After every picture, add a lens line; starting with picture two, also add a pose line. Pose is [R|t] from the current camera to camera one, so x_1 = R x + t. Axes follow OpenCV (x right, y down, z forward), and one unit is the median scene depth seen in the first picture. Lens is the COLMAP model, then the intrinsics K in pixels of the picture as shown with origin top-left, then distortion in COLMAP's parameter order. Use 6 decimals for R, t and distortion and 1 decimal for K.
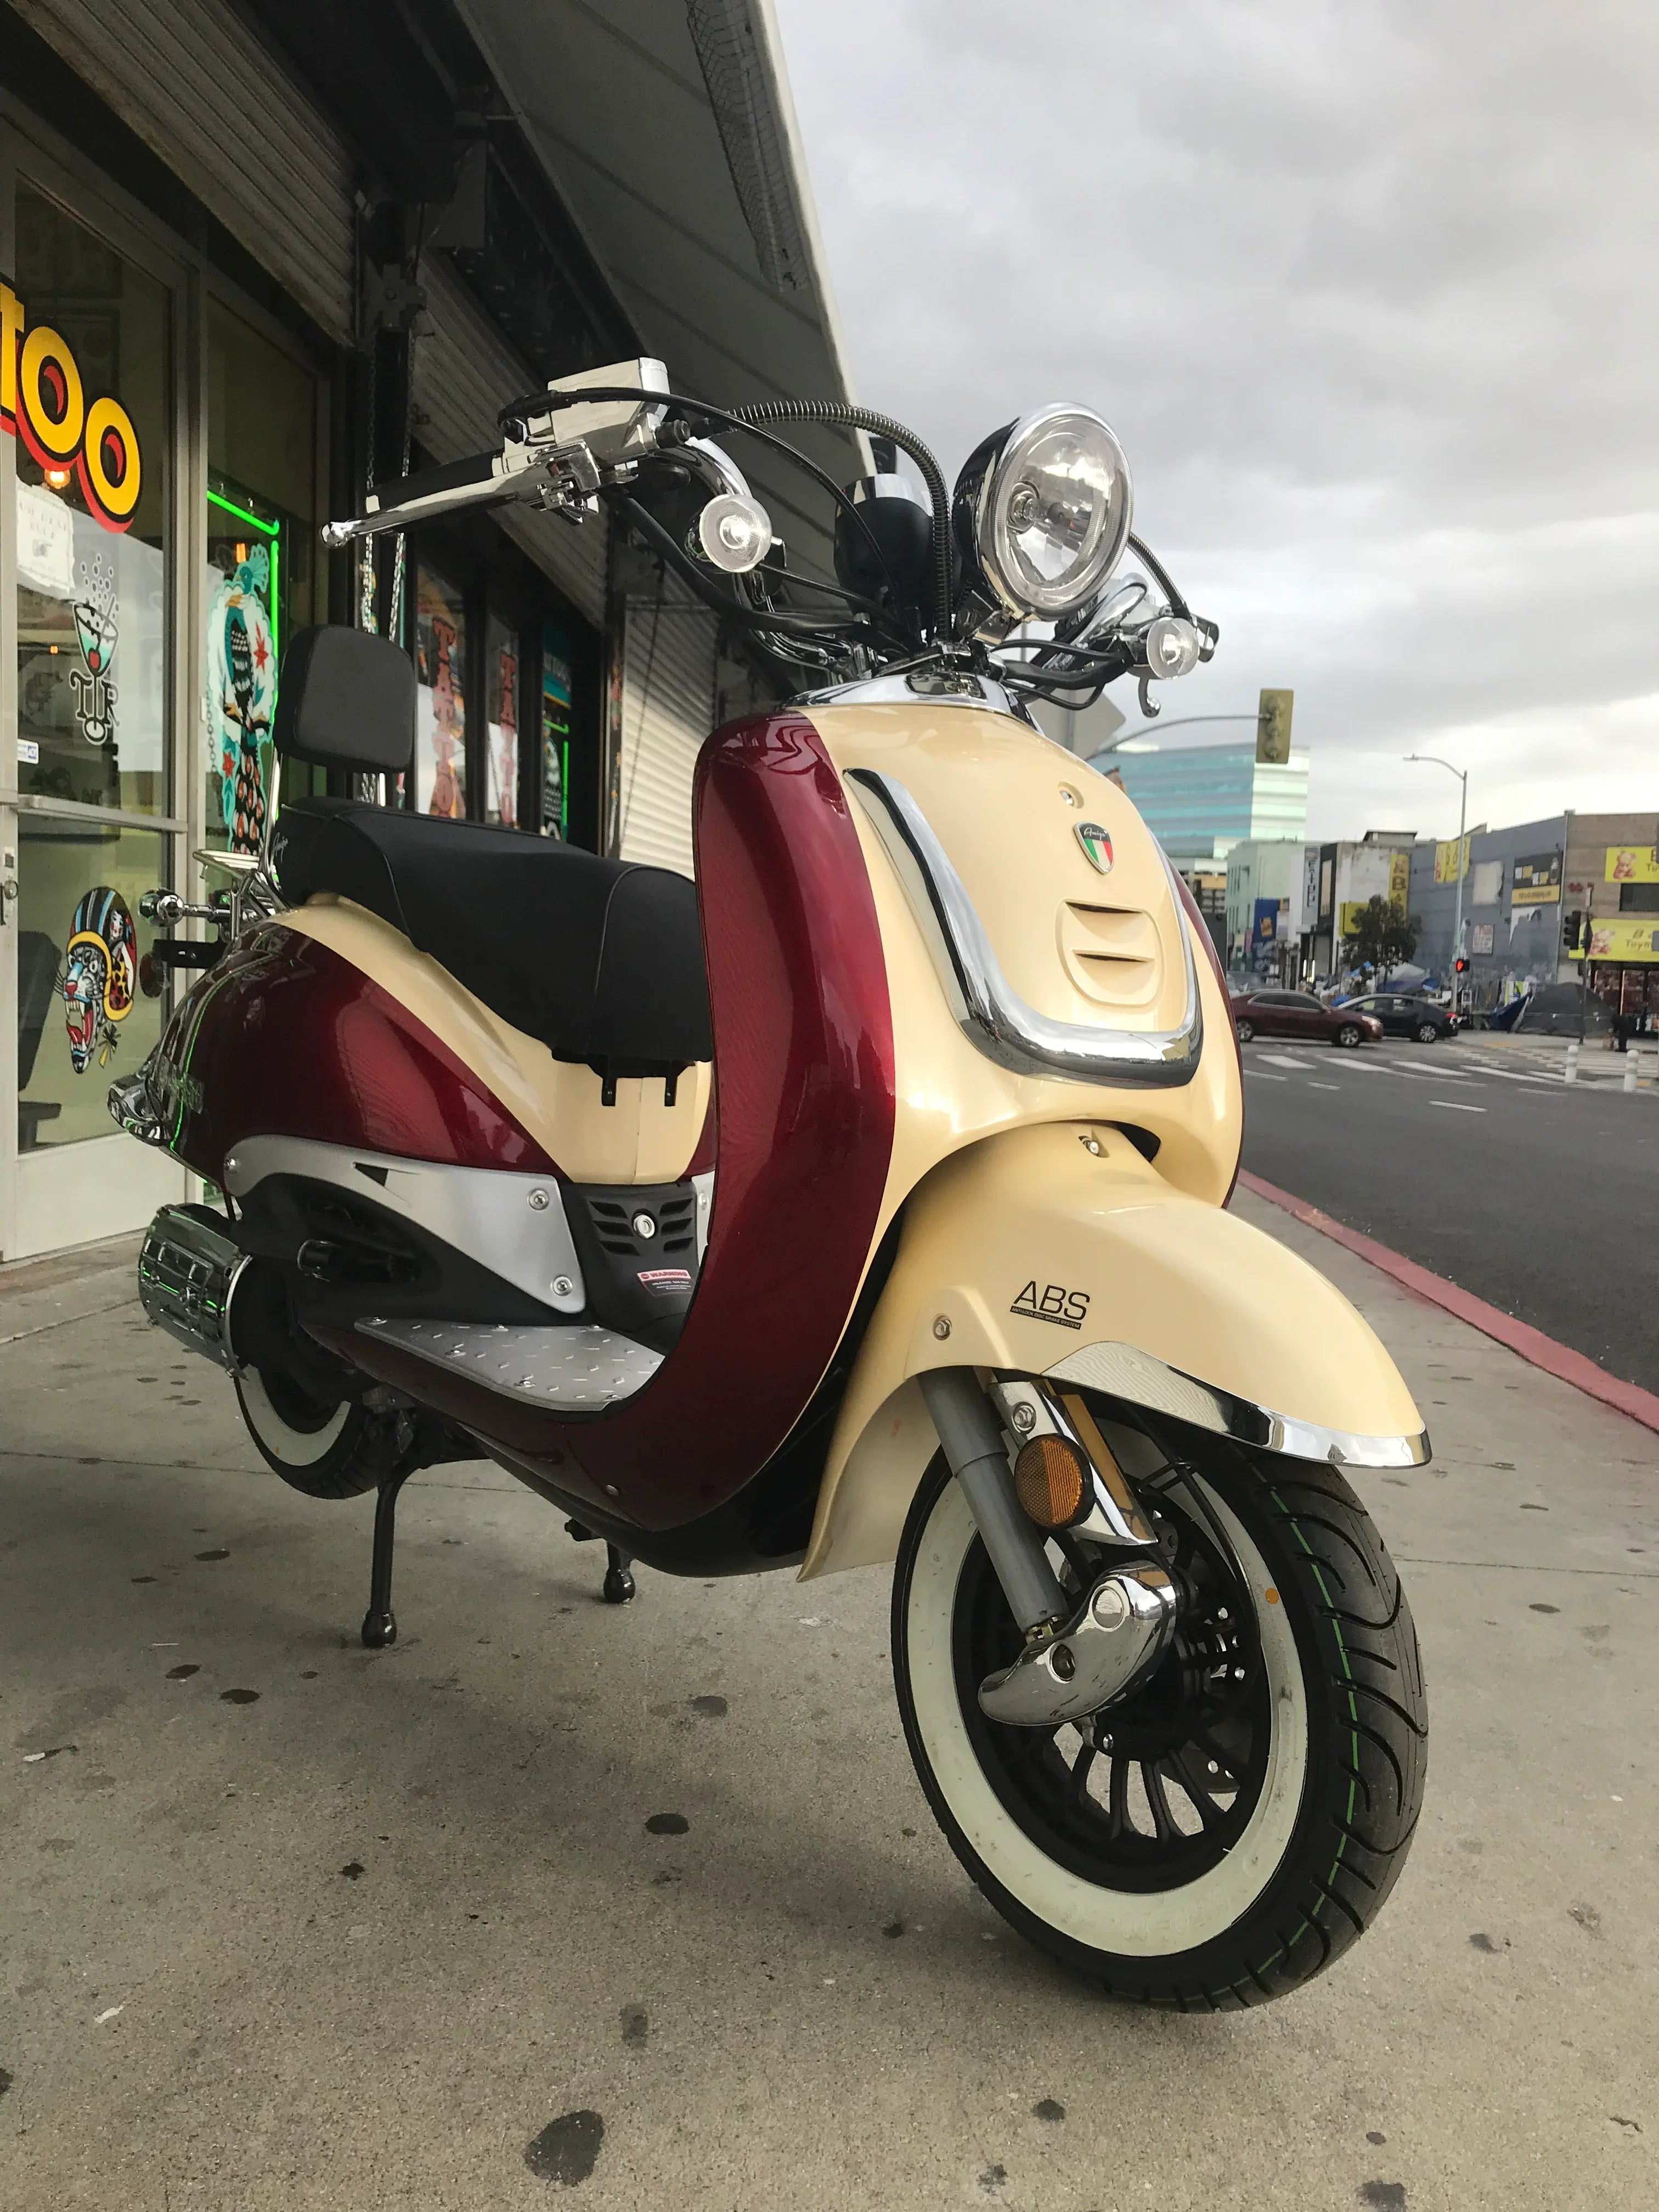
lens RADIAL K [[1826.4, 0, 786.2], [0, 1826.4, 1090.6], [0, 0, 1]] dist [0.028510, 0.003033]
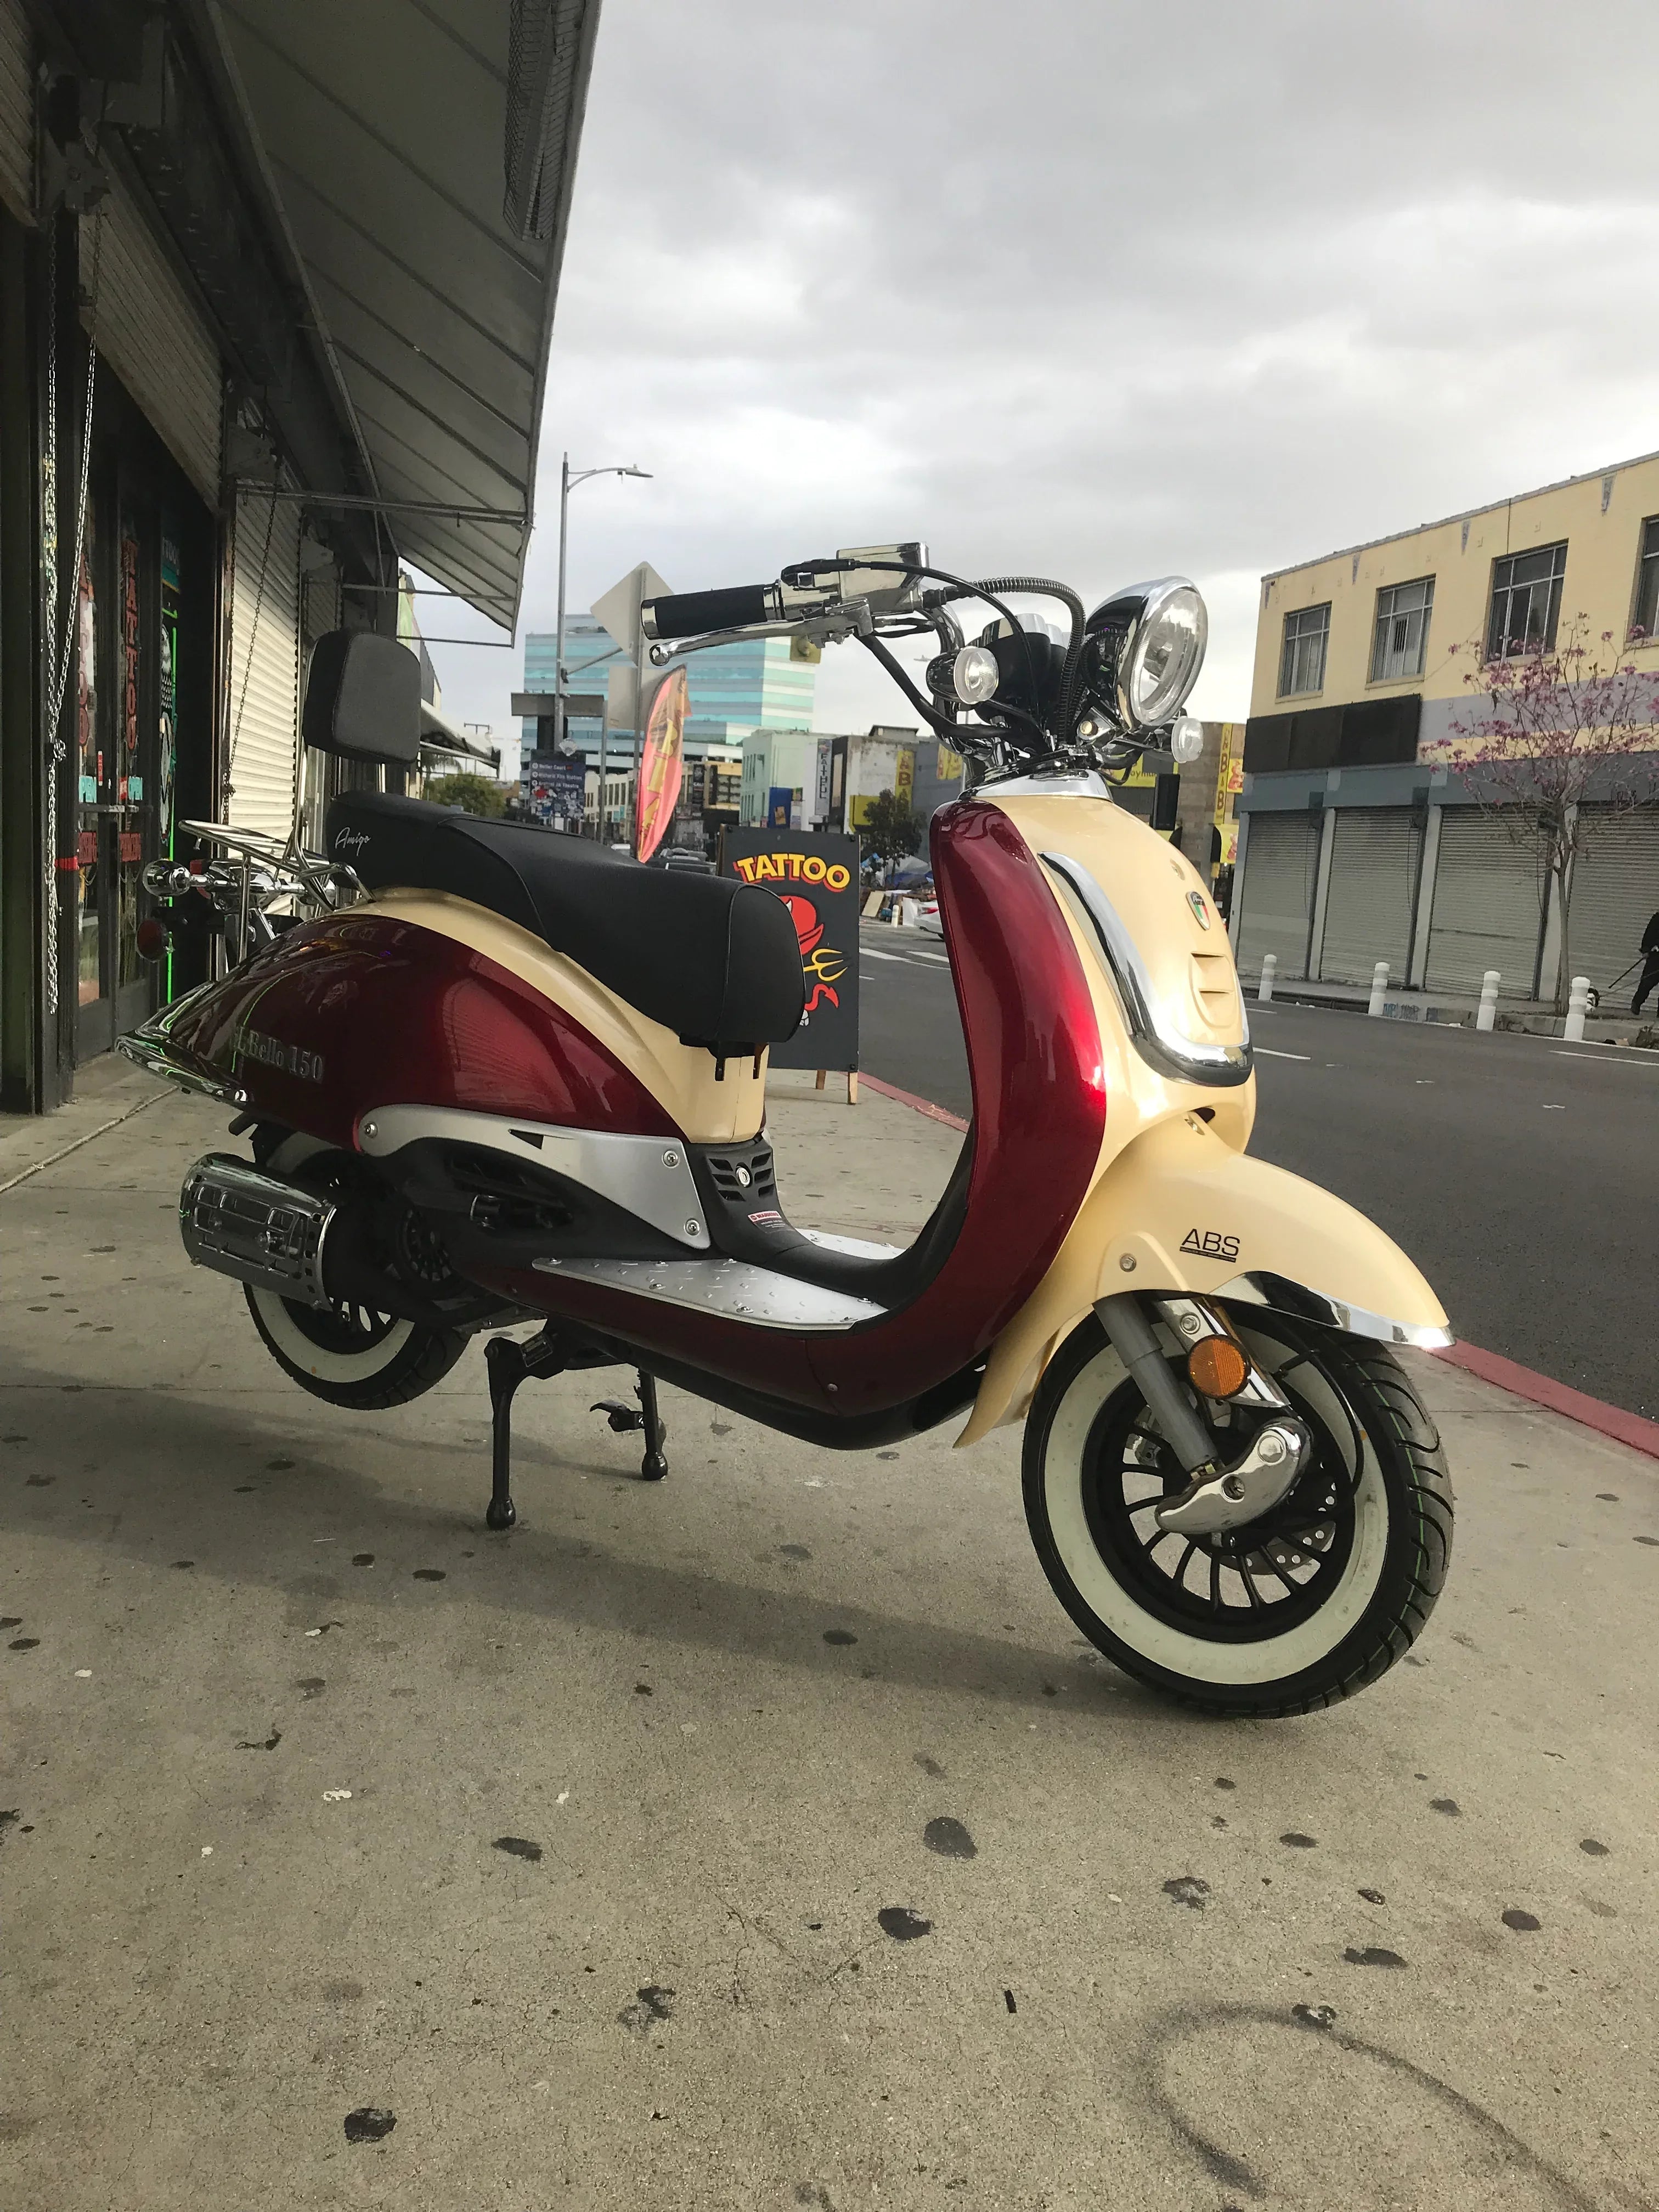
lens RADIAL K [[1826.4, 0, 786.5], [0, 1826.4, 1088.1], [0, 0, 1]] dist [0.028510, 0.003033]
pose [[0.964181, -0.011039, 0.265014, -0.383865], [-0.006196, 0.997924, 0.064112, -0.066150], [-0.265171, -0.063457, 0.962111, -0.195463]]
